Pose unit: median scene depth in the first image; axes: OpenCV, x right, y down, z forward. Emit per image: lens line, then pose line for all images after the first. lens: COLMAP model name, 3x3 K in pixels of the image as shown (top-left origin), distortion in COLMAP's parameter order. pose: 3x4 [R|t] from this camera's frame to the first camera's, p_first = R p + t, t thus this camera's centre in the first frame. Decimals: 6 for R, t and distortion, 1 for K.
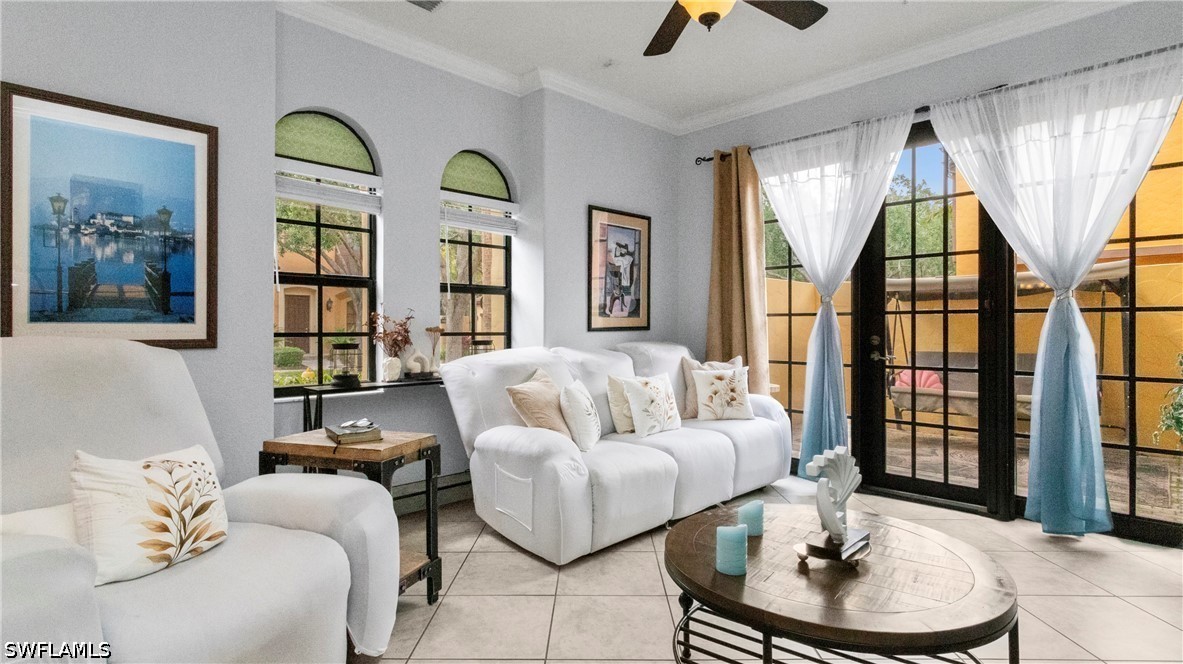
lens RADIAL K [[570.9, 0, 605.4], [0, 570.9, 319.3], [0, 0, 1]] dist [-0.005403, 0.003399]
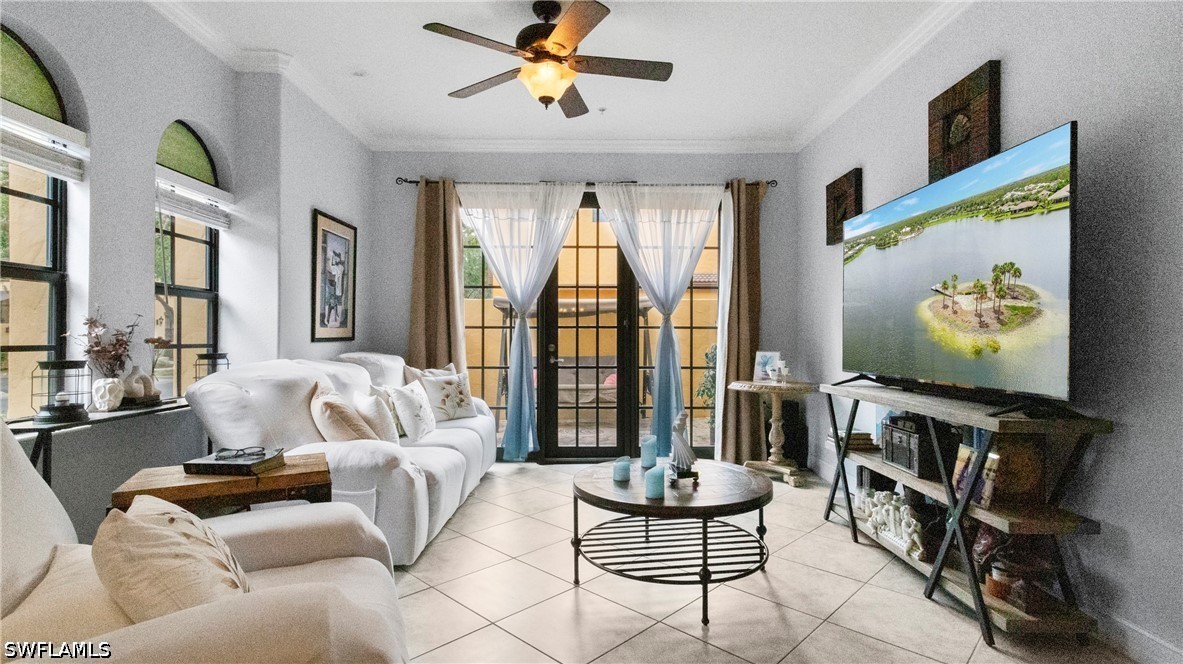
lens RADIAL K [[570.9, 0, 580.2], [0, 570.9, 319.0], [0, 0, 1]] dist [-0.005403, 0.003399]
pose [[0.696985, 0.024142, 0.716679, -0.401005], [-0.010195, 0.999666, -0.023760, 0.000841], [-0.717013, 0.009254, 0.696998, 0.028515]]
